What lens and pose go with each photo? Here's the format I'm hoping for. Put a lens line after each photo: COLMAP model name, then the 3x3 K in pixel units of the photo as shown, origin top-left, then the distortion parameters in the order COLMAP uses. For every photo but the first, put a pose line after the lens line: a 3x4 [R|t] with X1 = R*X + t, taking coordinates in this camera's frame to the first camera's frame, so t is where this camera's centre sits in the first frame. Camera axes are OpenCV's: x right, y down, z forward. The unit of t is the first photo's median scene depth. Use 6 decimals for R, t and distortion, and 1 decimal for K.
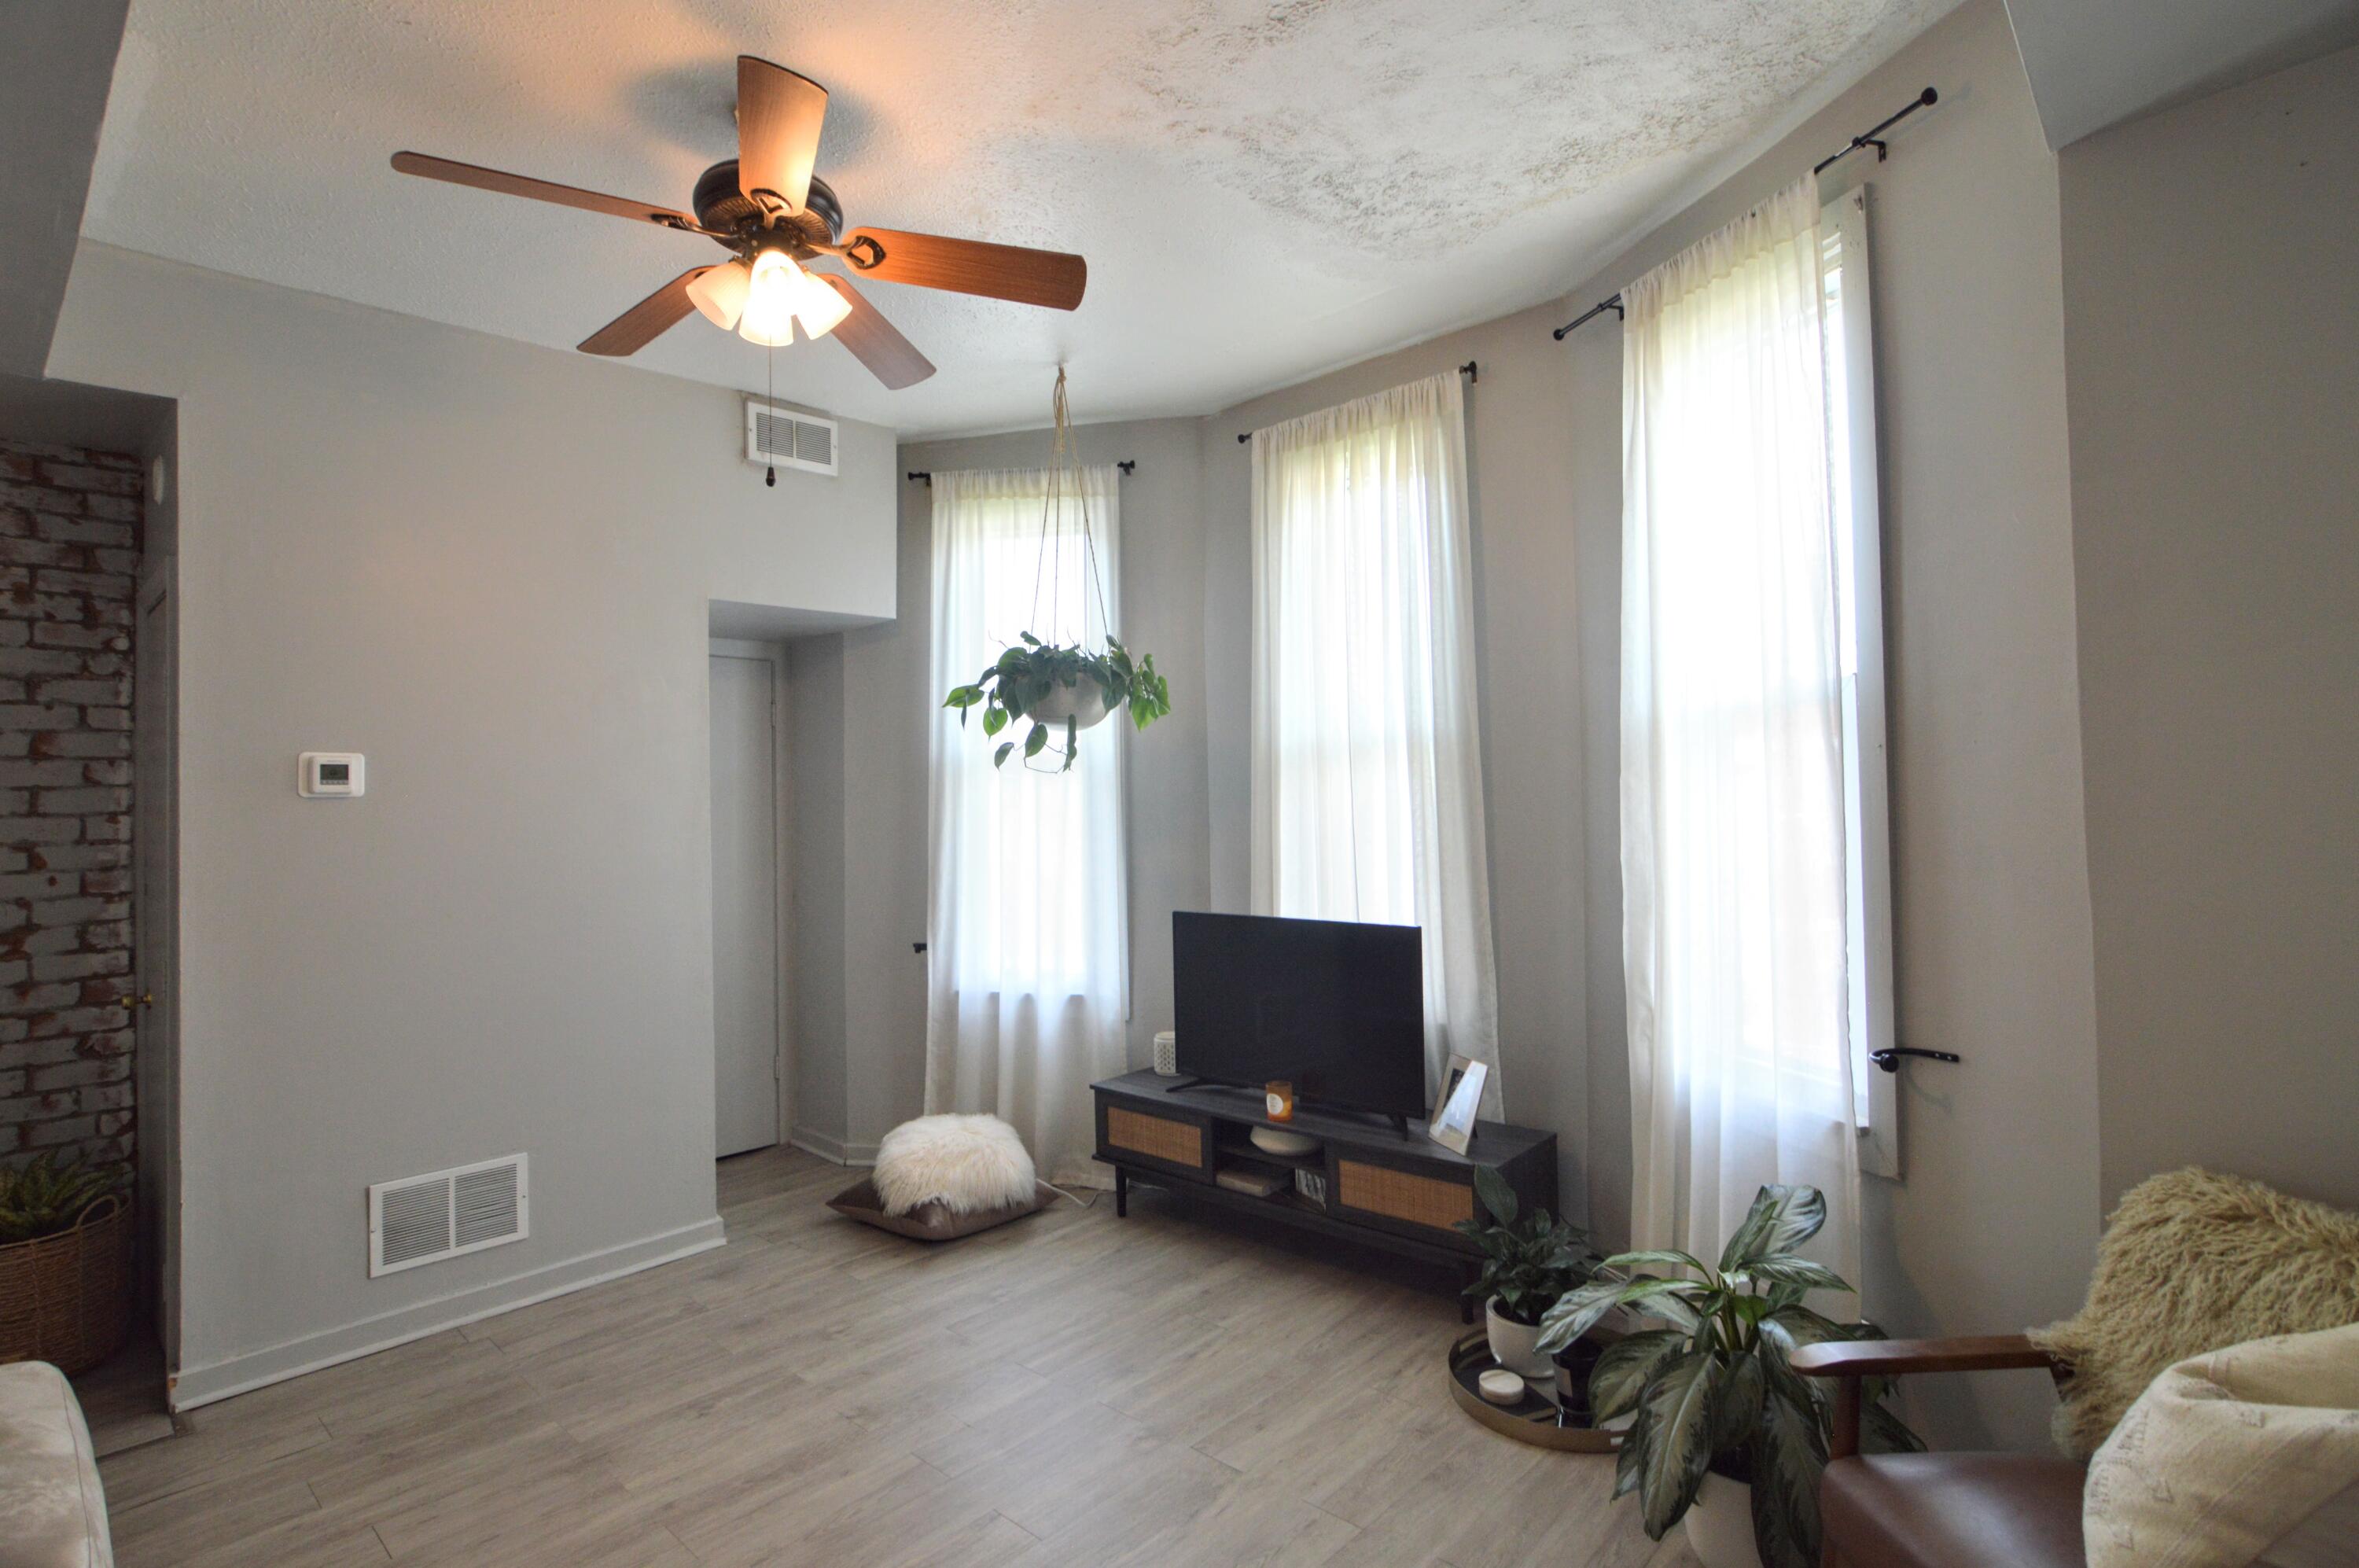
lens RADIAL K [[1177.2, 0, 1155.9], [0, 1177.2, 760.8], [0, 0, 1]] dist [-0.034050, 0.010362]
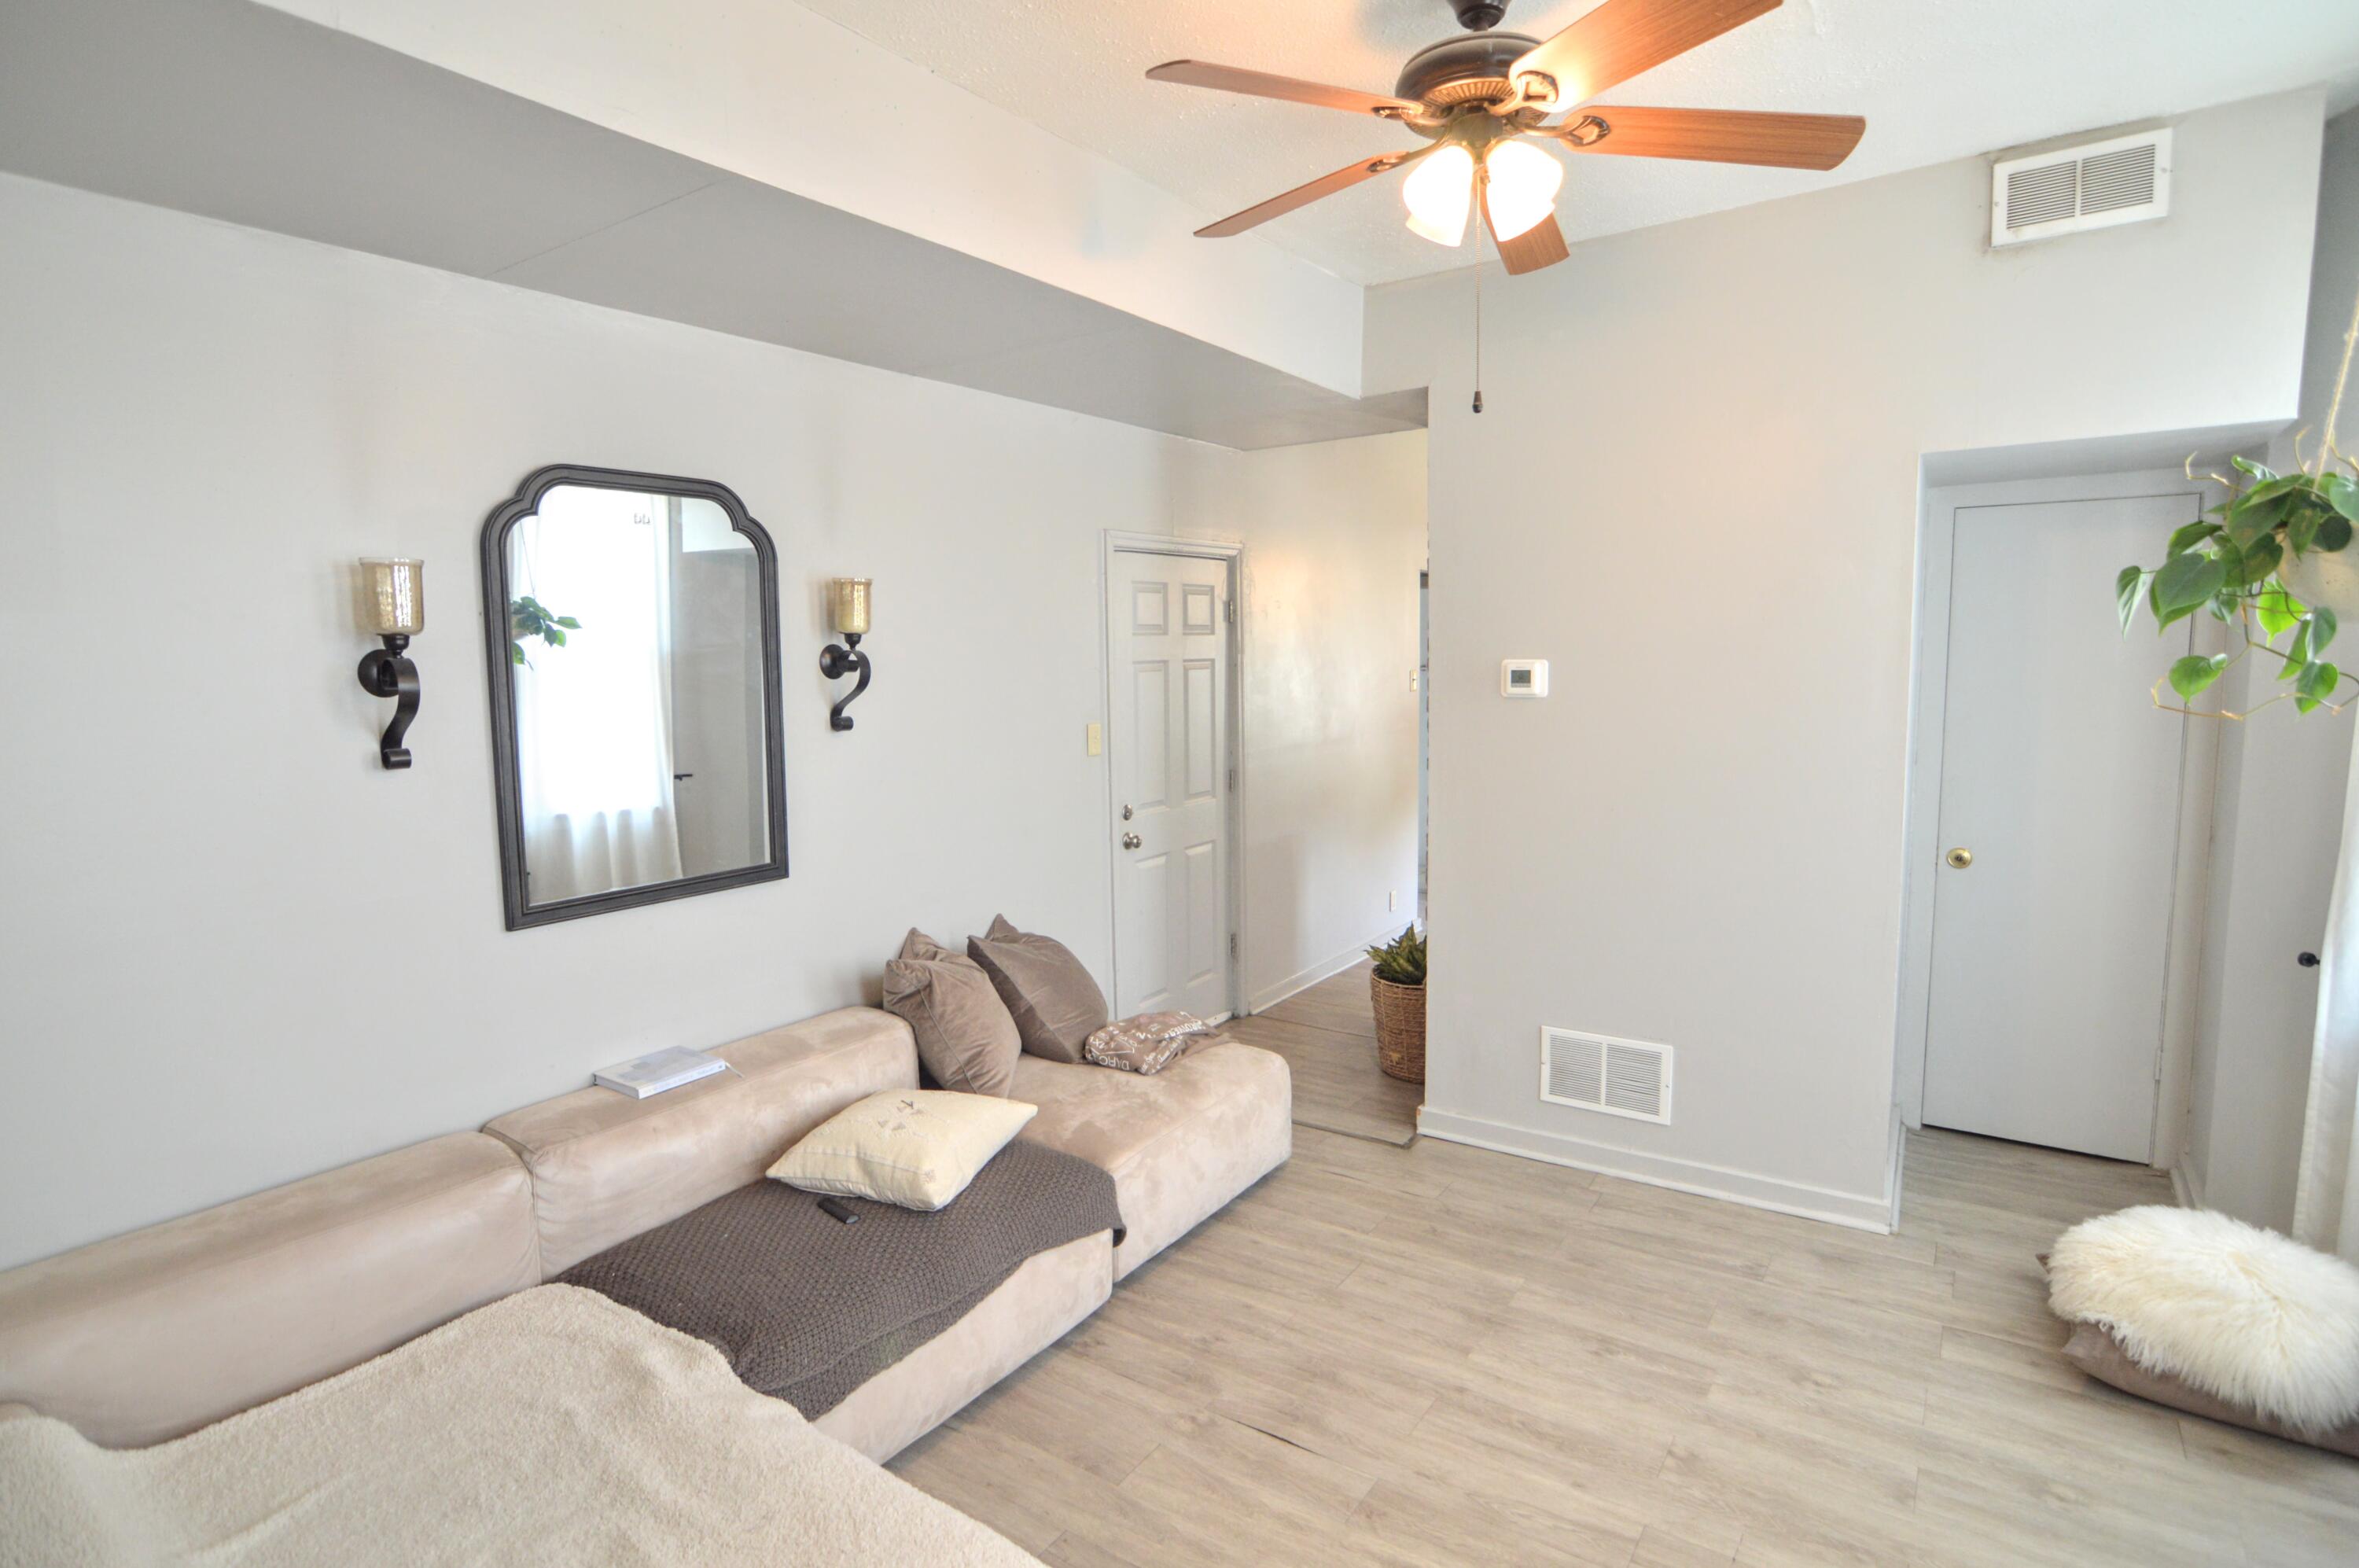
lens RADIAL K [[1177.2, 0, 1155.9], [0, 1177.2, 760.8], [0, 0, 1]] dist [-0.034050, 0.010362]
pose [[0.141950, 0.110224, -0.983718, 0.401808], [0.051020, 0.991645, 0.118475, -0.062421], [0.988558, -0.067007, 0.135141, 0.446321]]
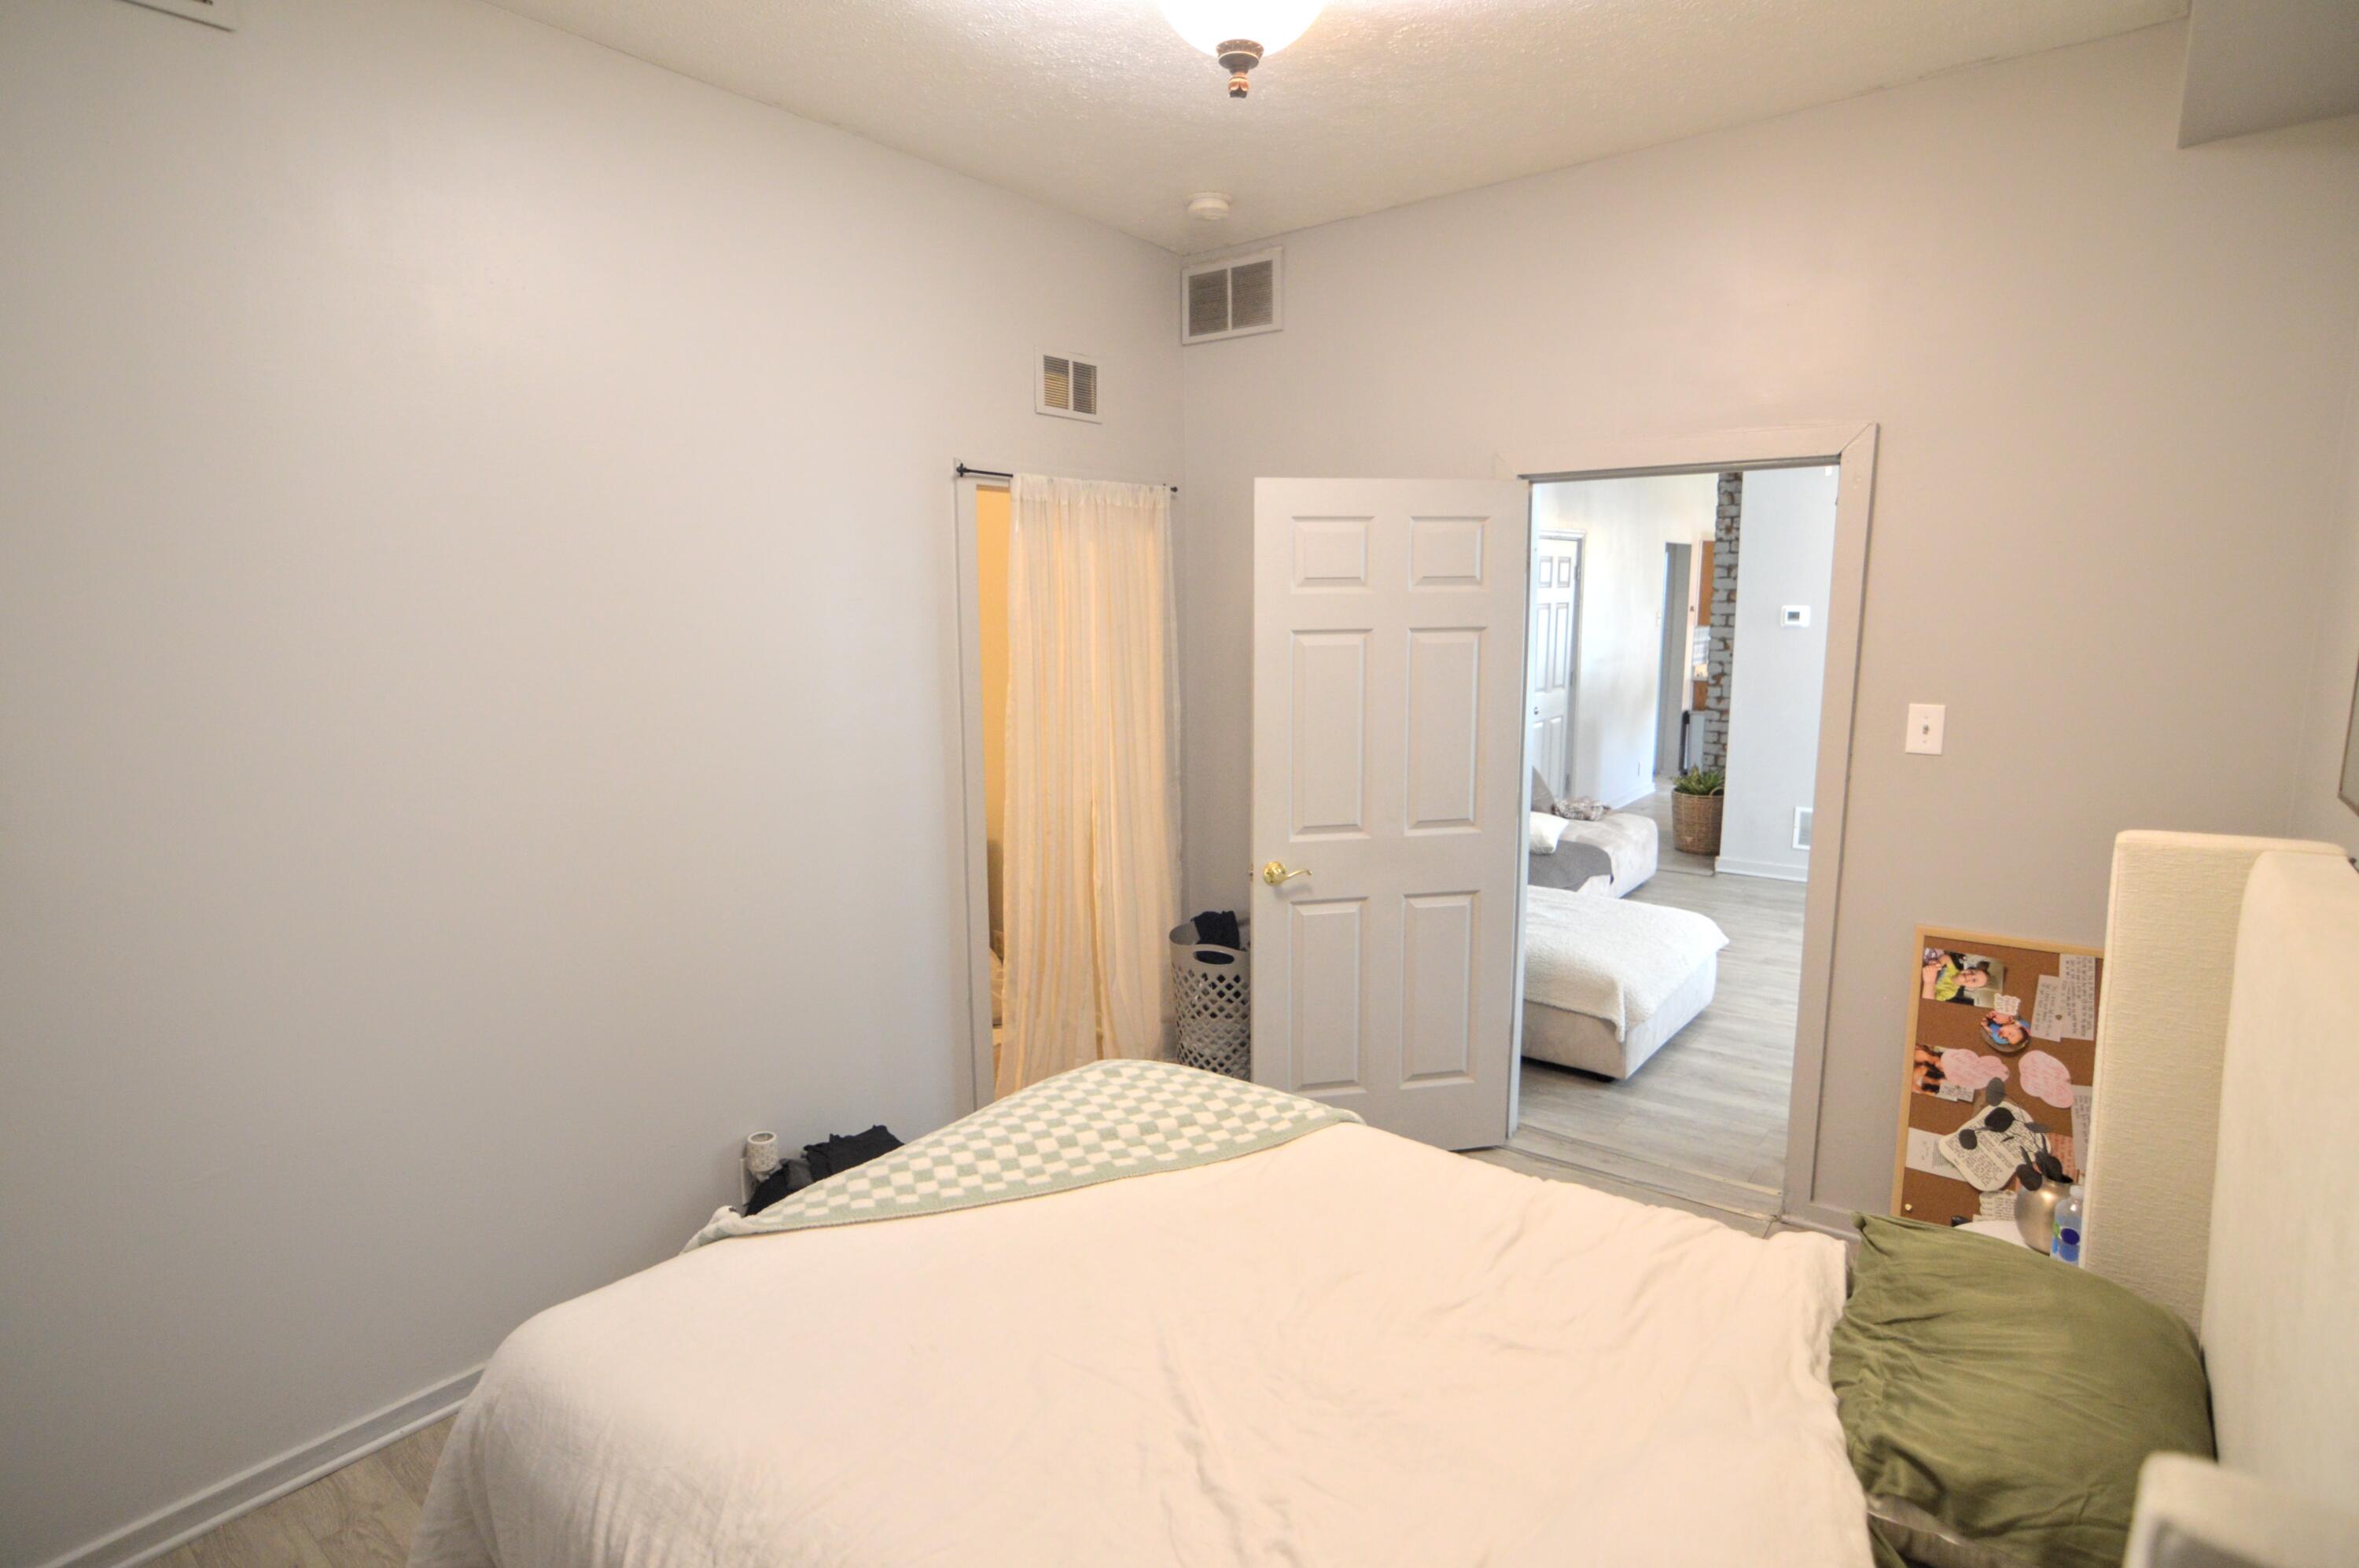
lens RADIAL K [[1177.2, 0, 1155.9], [0, 1177.2, 760.8], [0, 0, 1]] dist [-0.034050, 0.010362]
pose [[0.080418, 0.164069, -0.983165, 1.326927], [0.045090, 0.984752, 0.168022, -0.136290], [0.995741, -0.057843, 0.071794, -0.347003]]
